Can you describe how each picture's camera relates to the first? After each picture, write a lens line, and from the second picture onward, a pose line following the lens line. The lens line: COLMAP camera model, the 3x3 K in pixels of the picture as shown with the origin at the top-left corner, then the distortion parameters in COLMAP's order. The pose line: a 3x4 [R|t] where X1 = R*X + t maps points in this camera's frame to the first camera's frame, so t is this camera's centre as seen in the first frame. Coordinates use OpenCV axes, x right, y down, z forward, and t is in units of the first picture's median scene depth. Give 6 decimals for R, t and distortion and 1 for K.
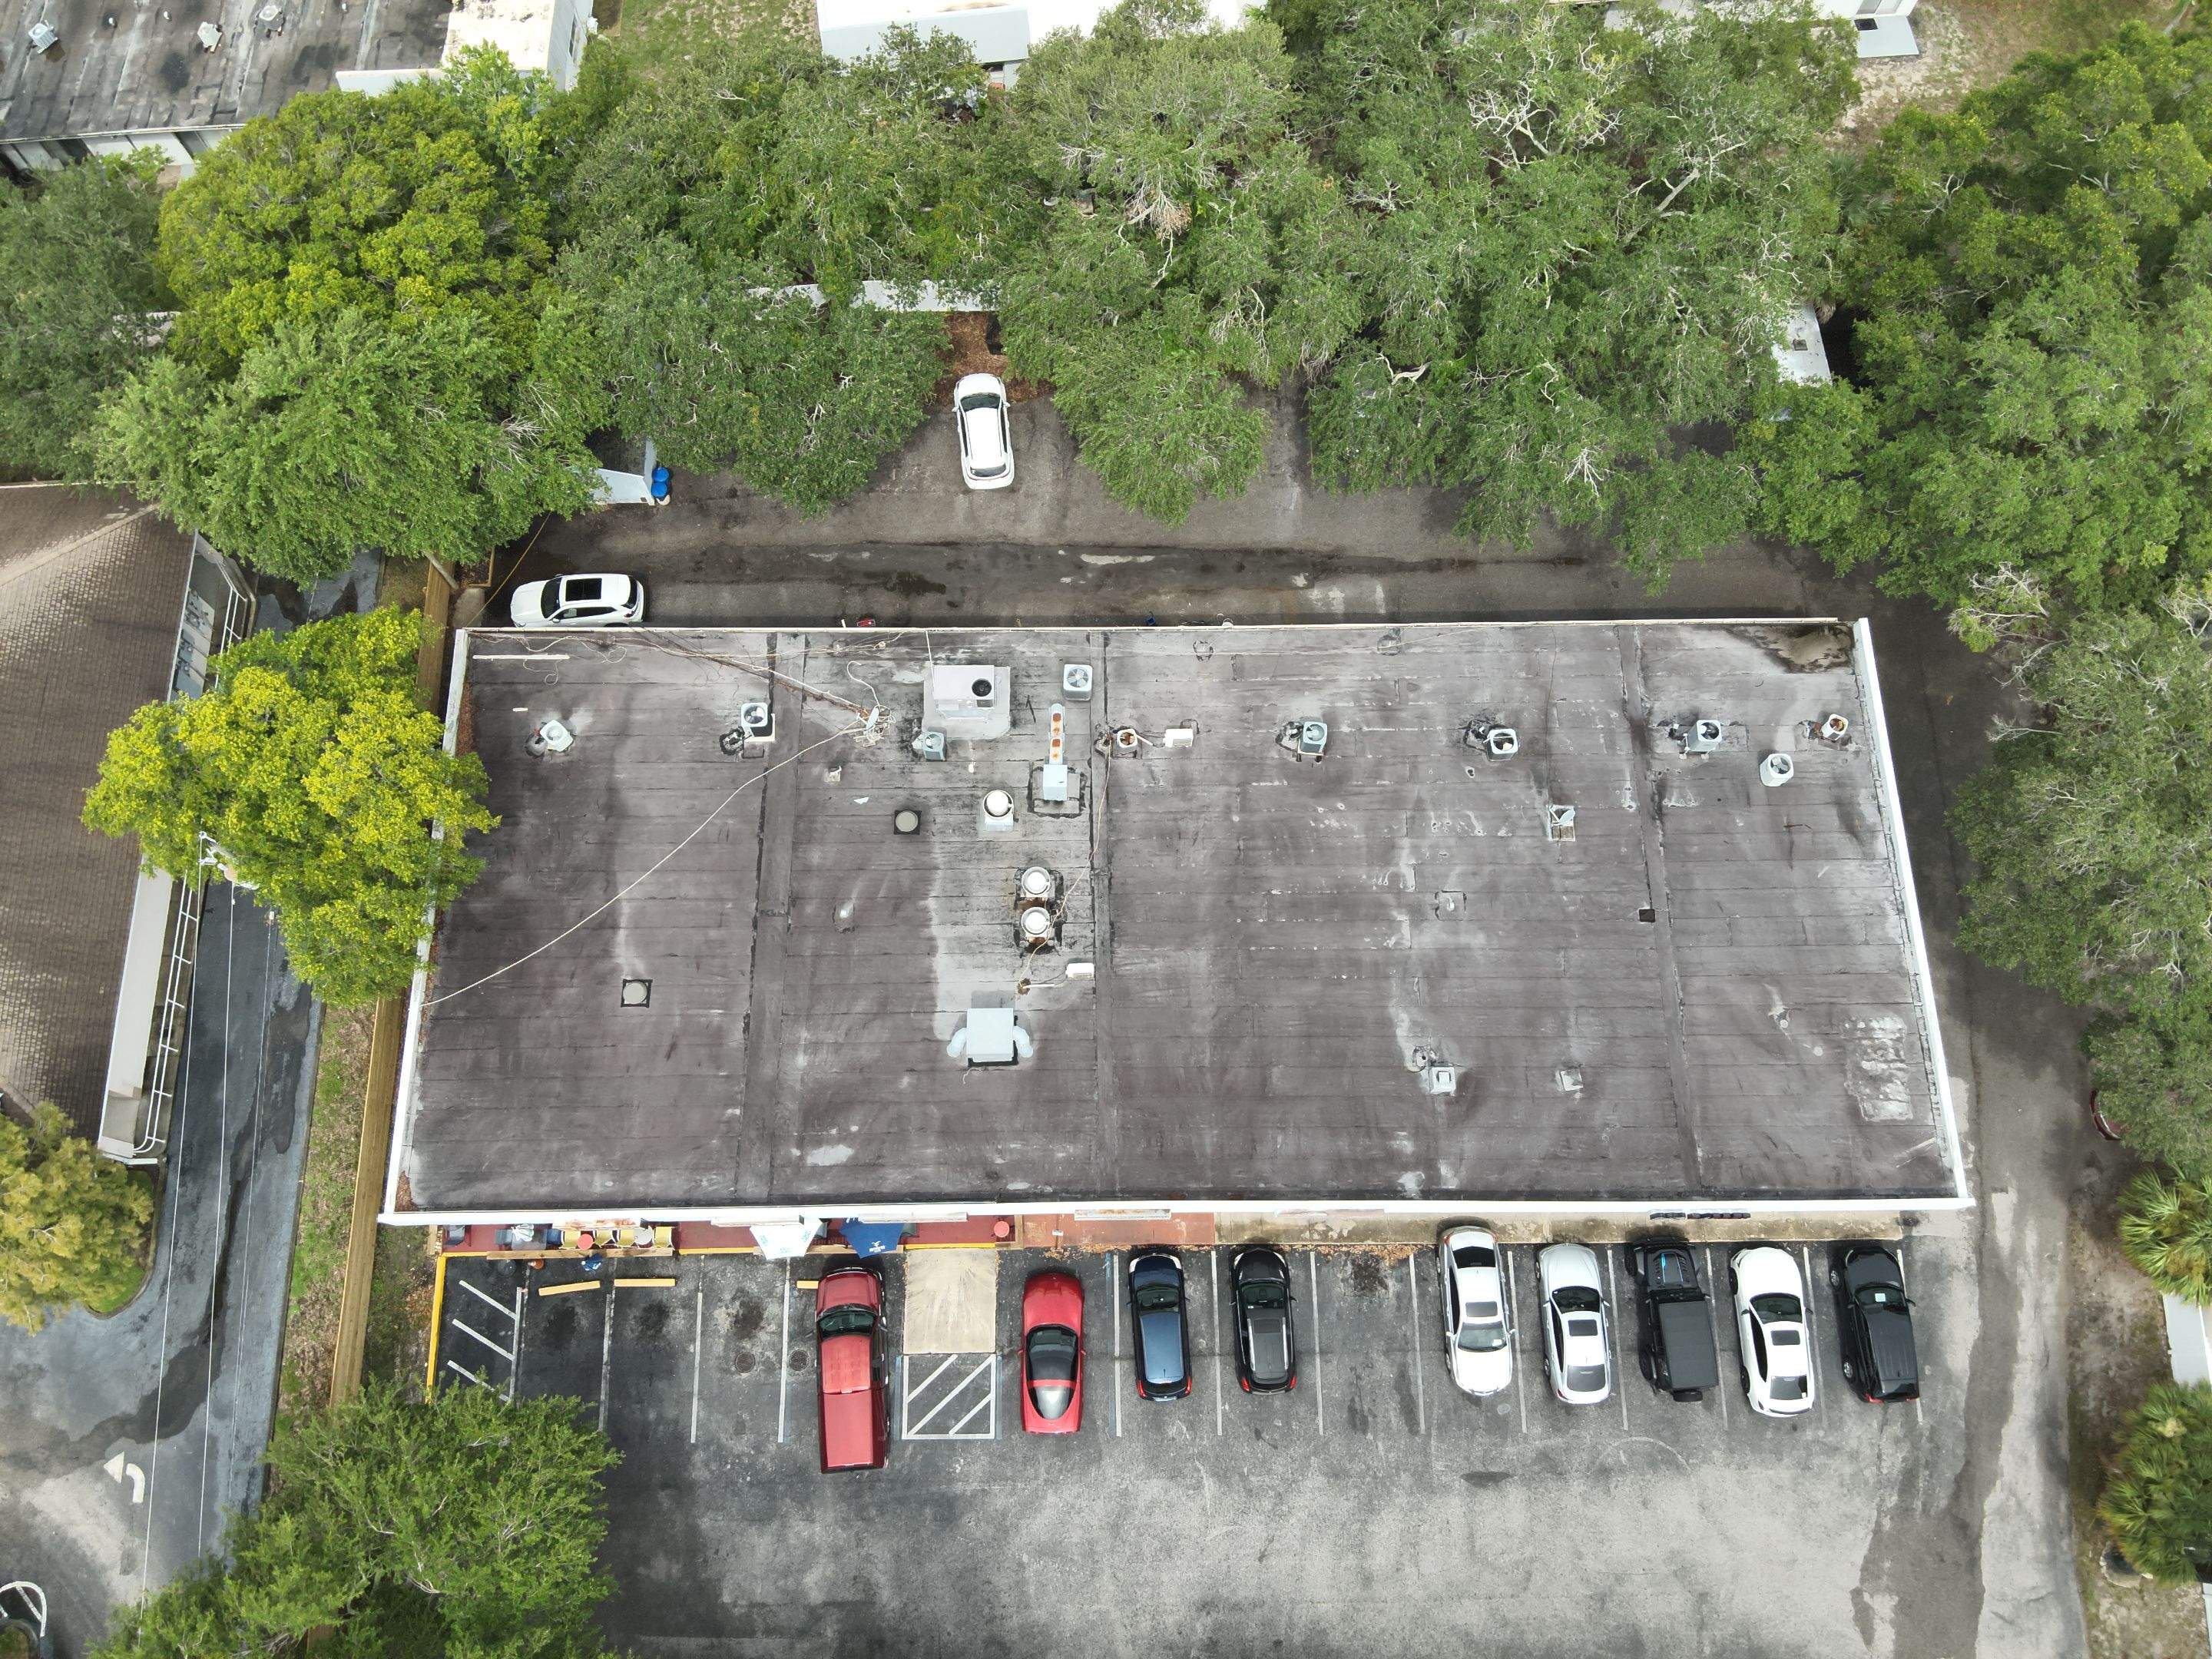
lens RADIAL K [[1608.5, 0, 1103.4], [0, 1608.5, 838.4], [0, 0, 1]] dist [0.165954, -0.340671]
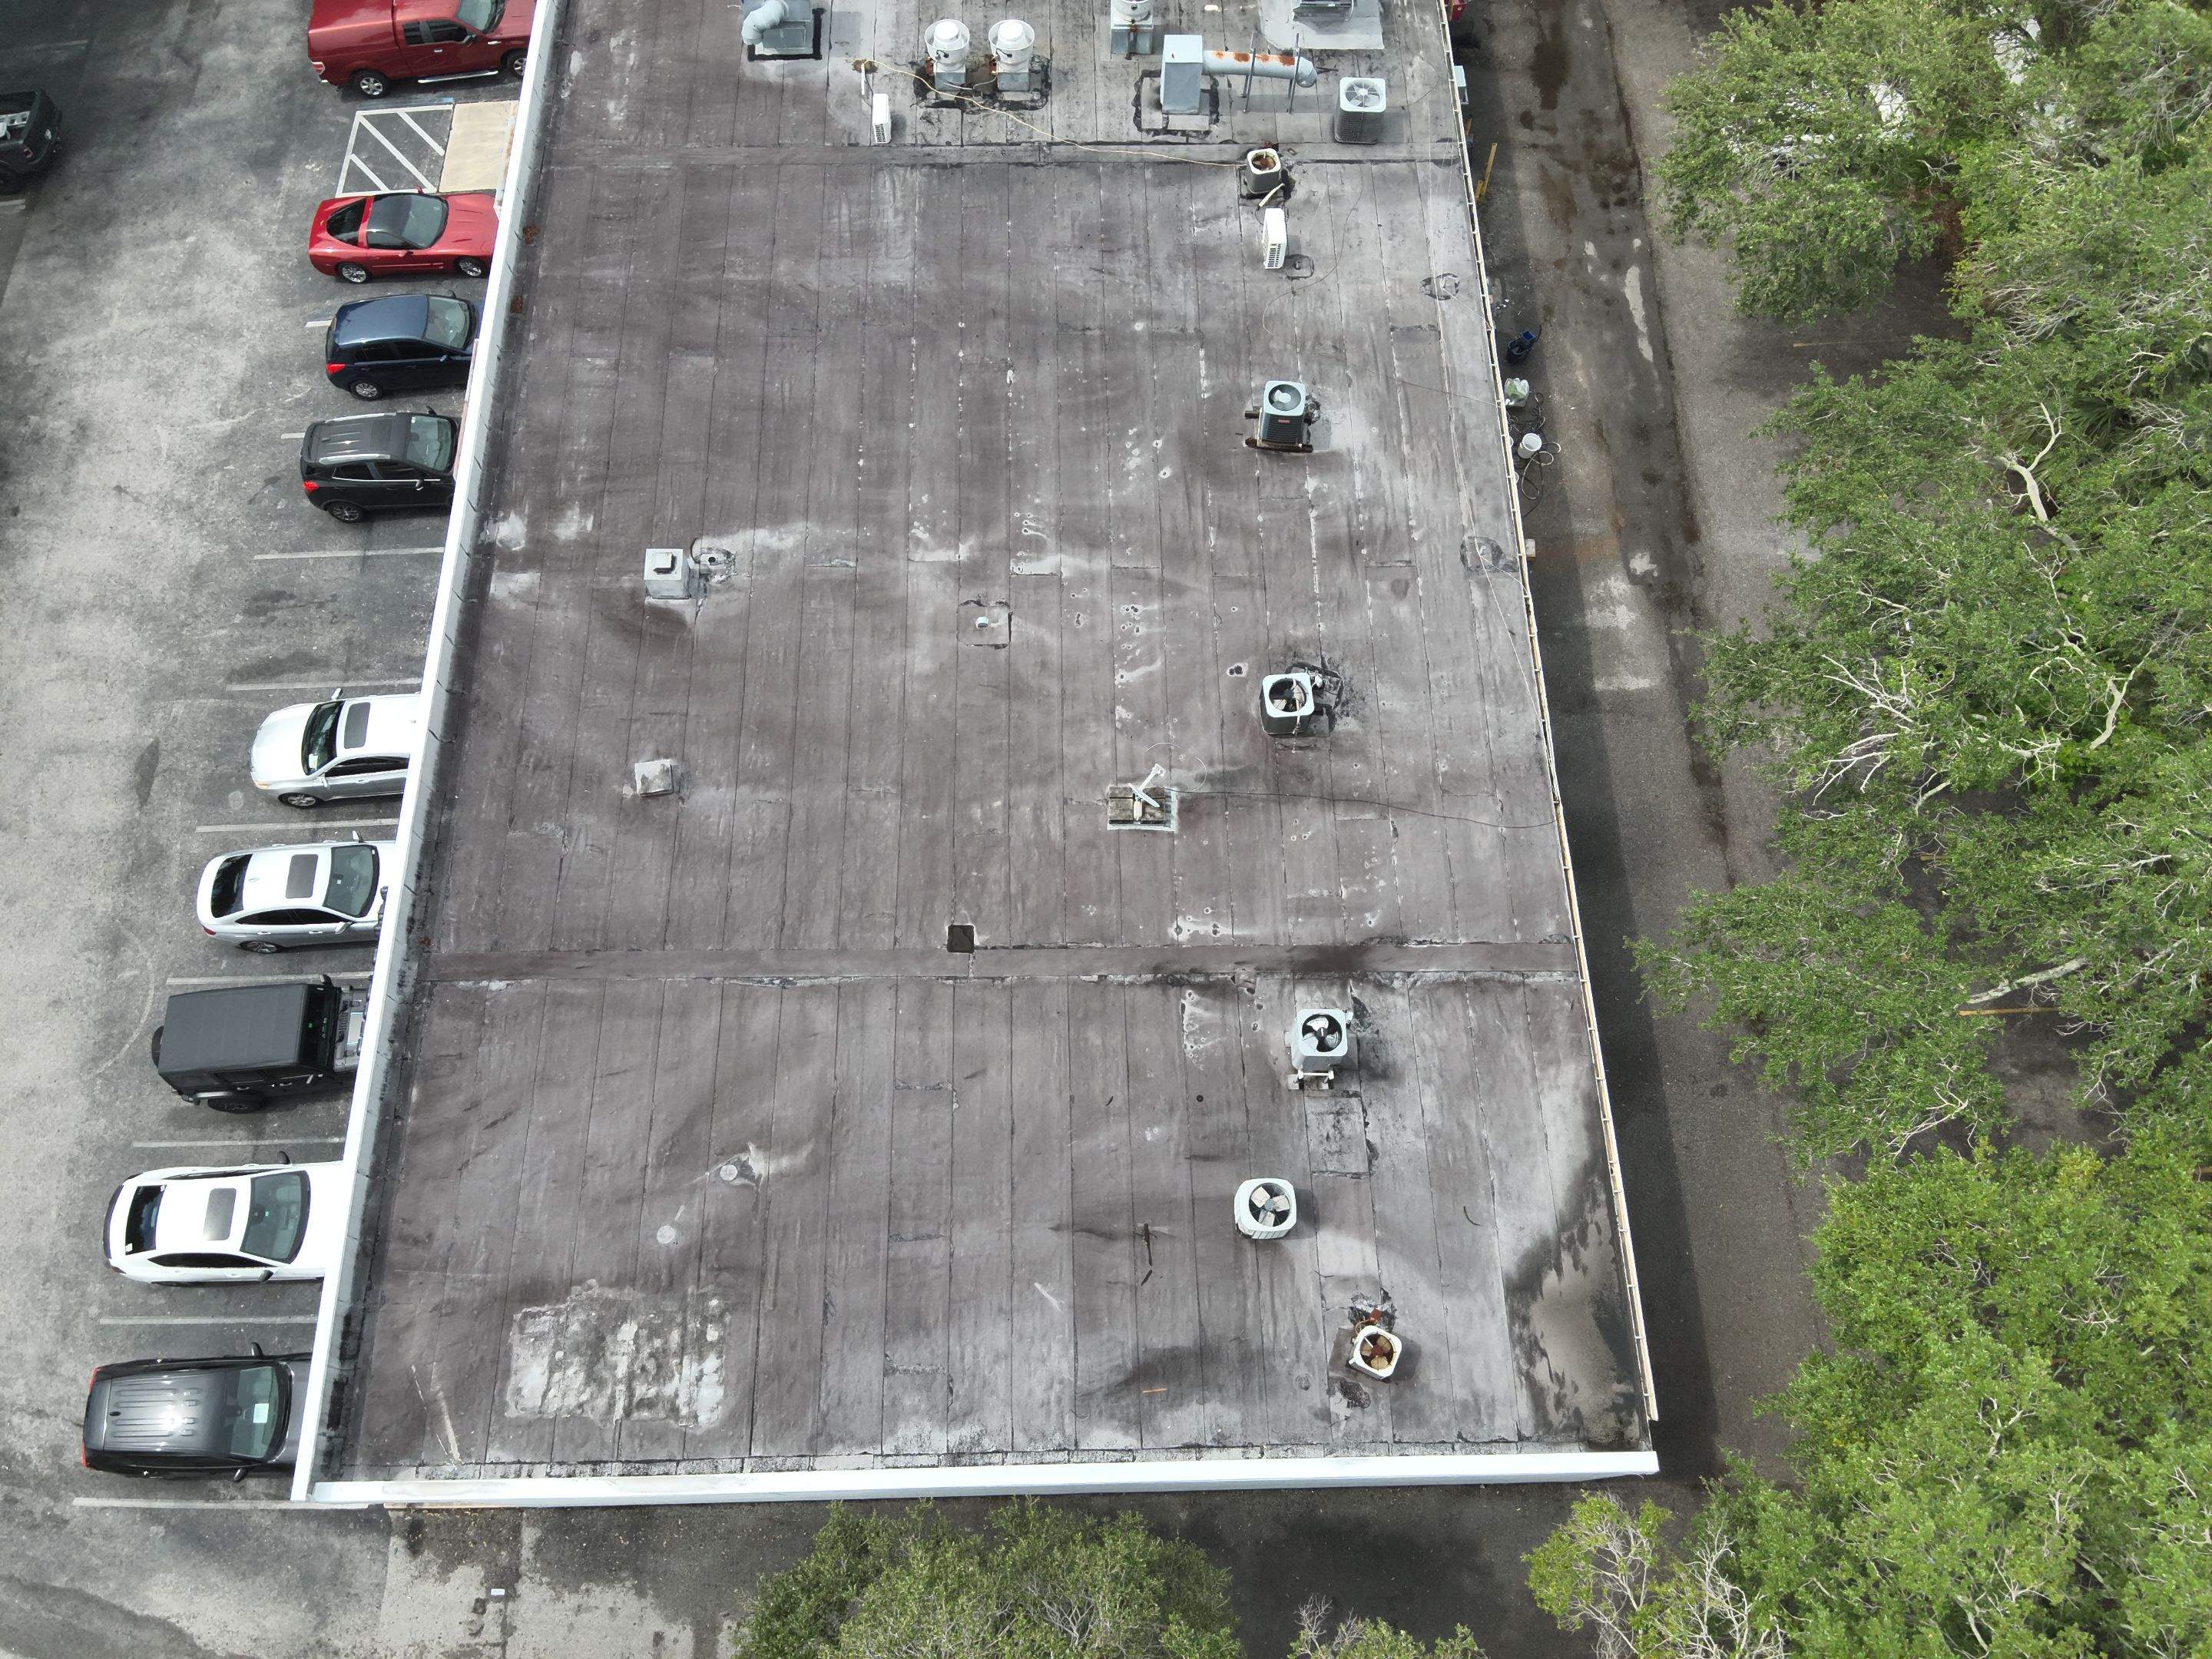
lens RADIAL K [[1608.5, 0, 1103.4], [0, 1608.5, 838.4], [0, 0, 1]] dist [0.165954, -0.340671]
pose [[0.011829, 0.911835, -0.410387, 0.512863], [-0.951680, 0.136217, 0.275228, -0.142947], [0.306865, 0.387301, 0.869386, 0.545710]]
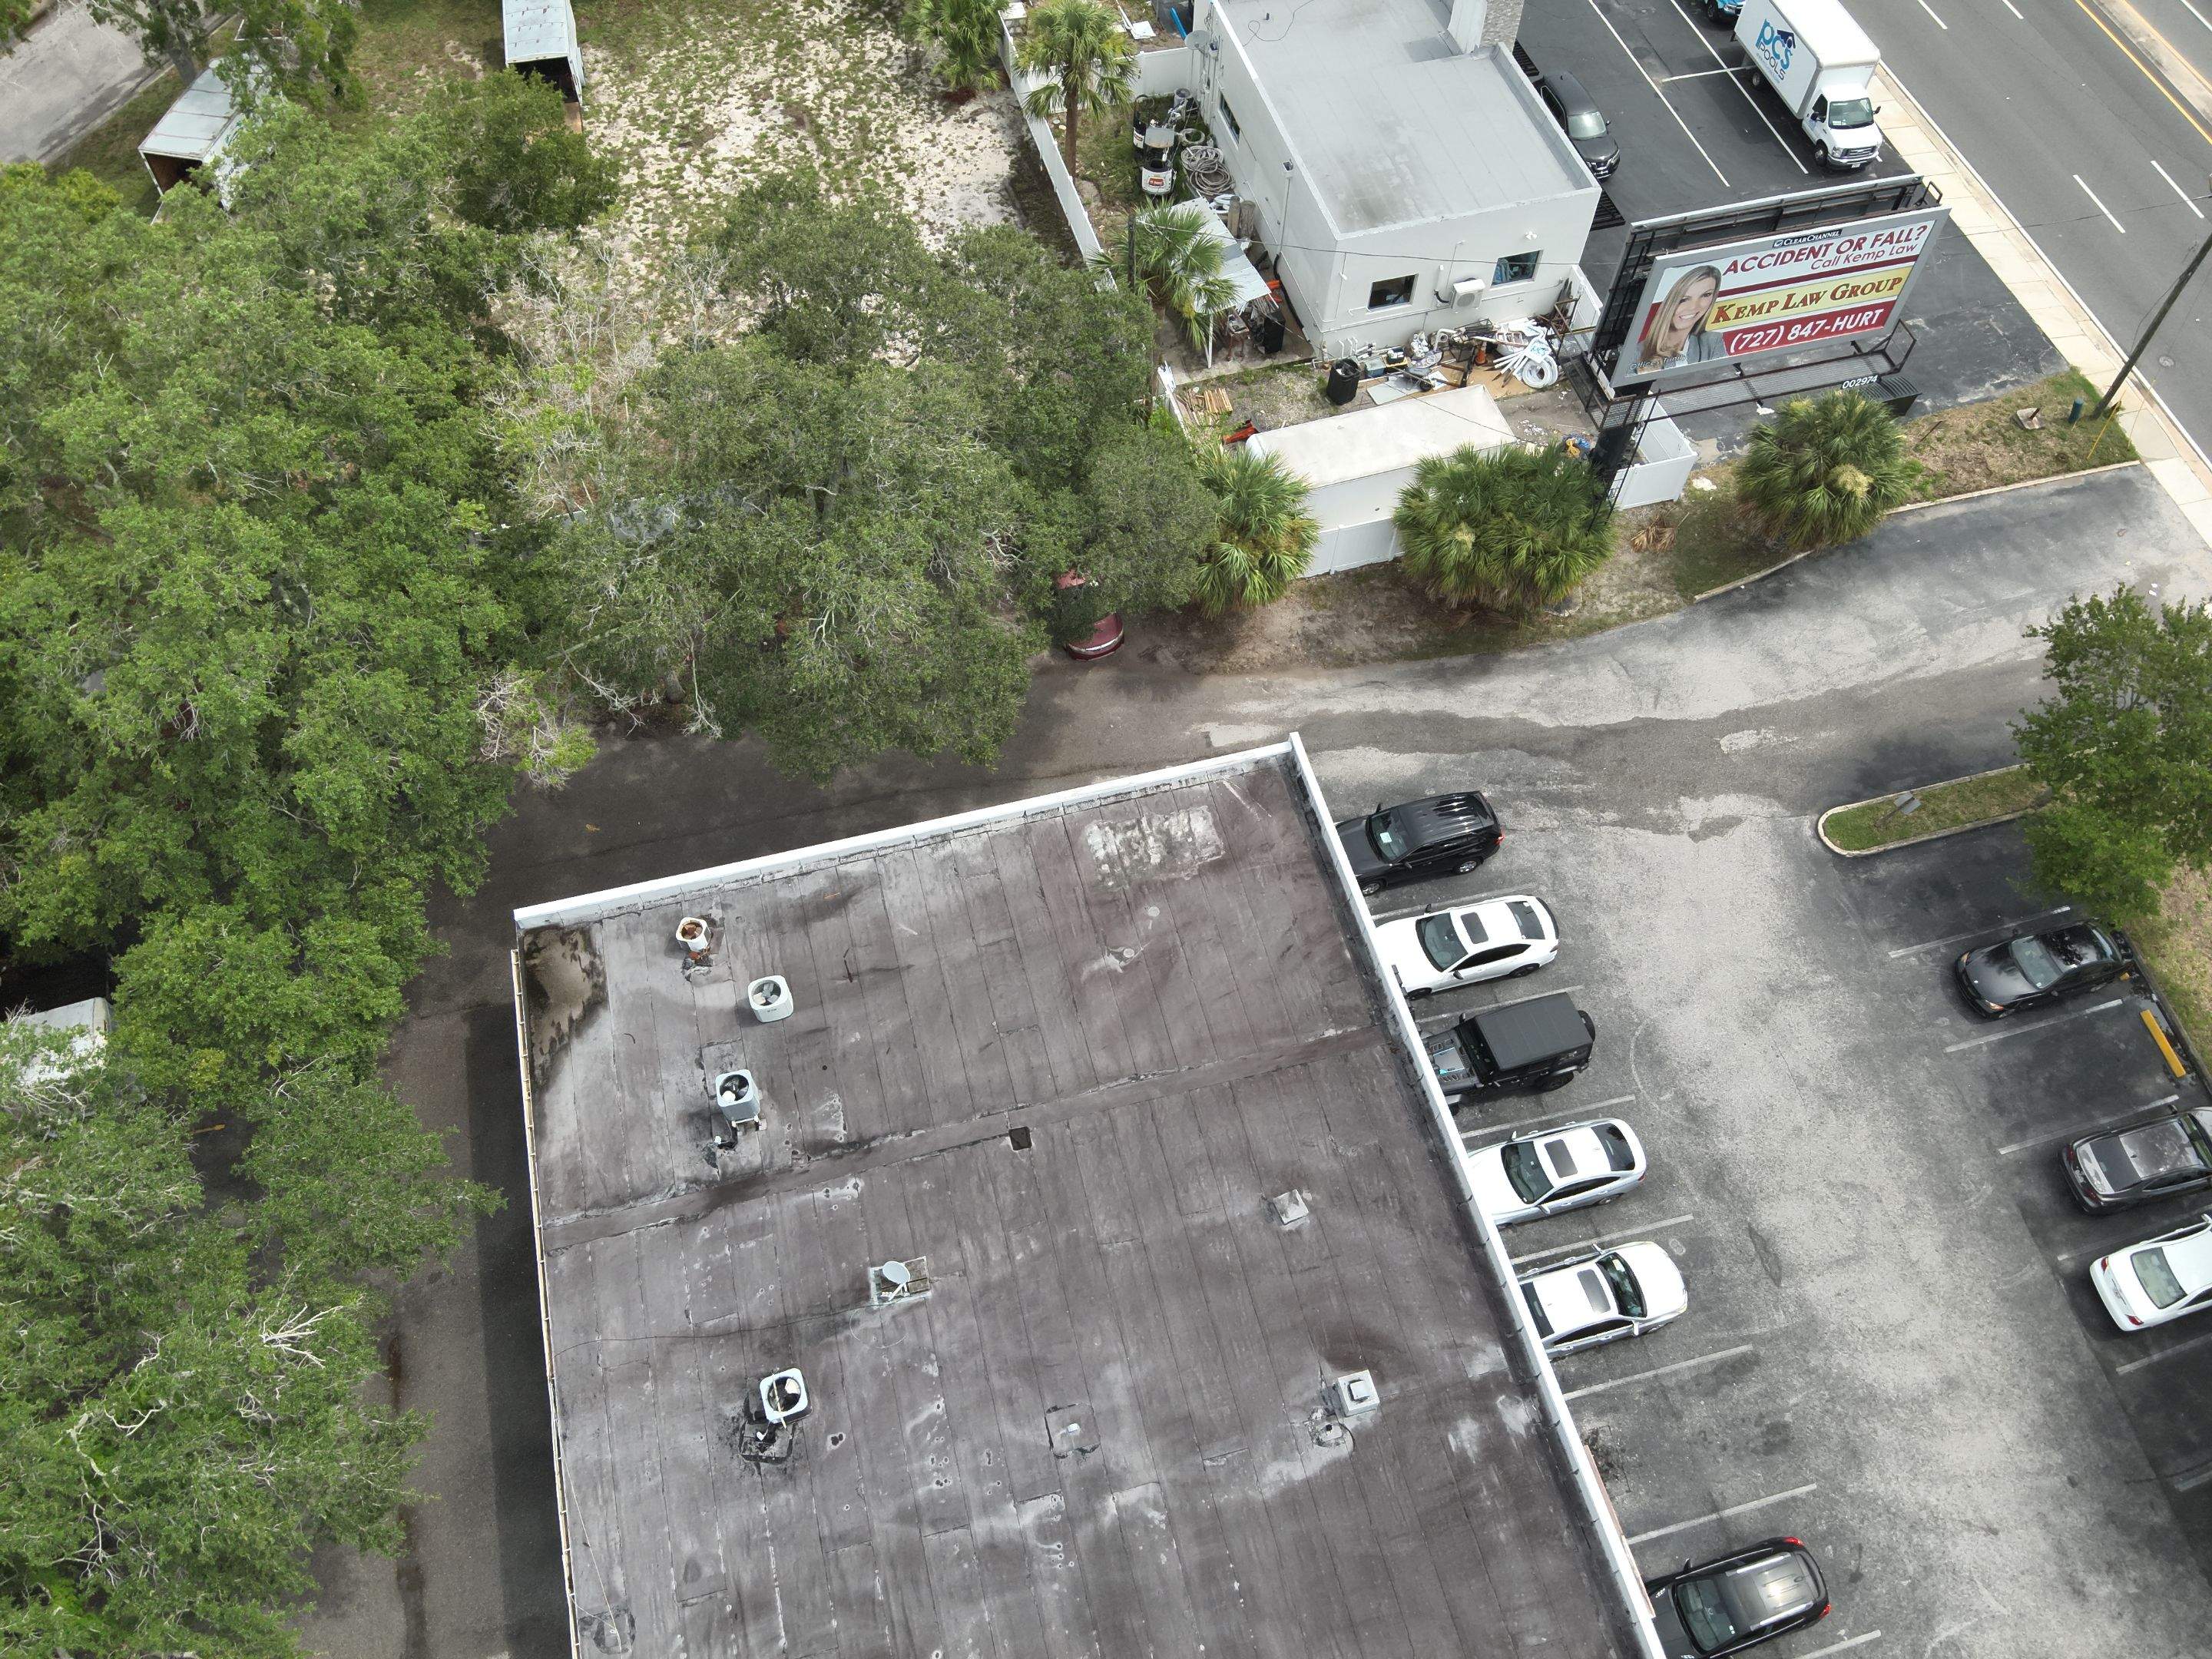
lens RADIAL K [[1622.2, 0, 1103.2], [0, 1622.2, 837.1], [0, 0, 1]] dist [0.097101, -0.202124]
pose [[-0.242875, -0.836485, 0.491227, 0.092538], [0.918331, -0.035115, 0.394252, -0.186082], [-0.312536, 0.546863, 0.776699, 0.380945]]
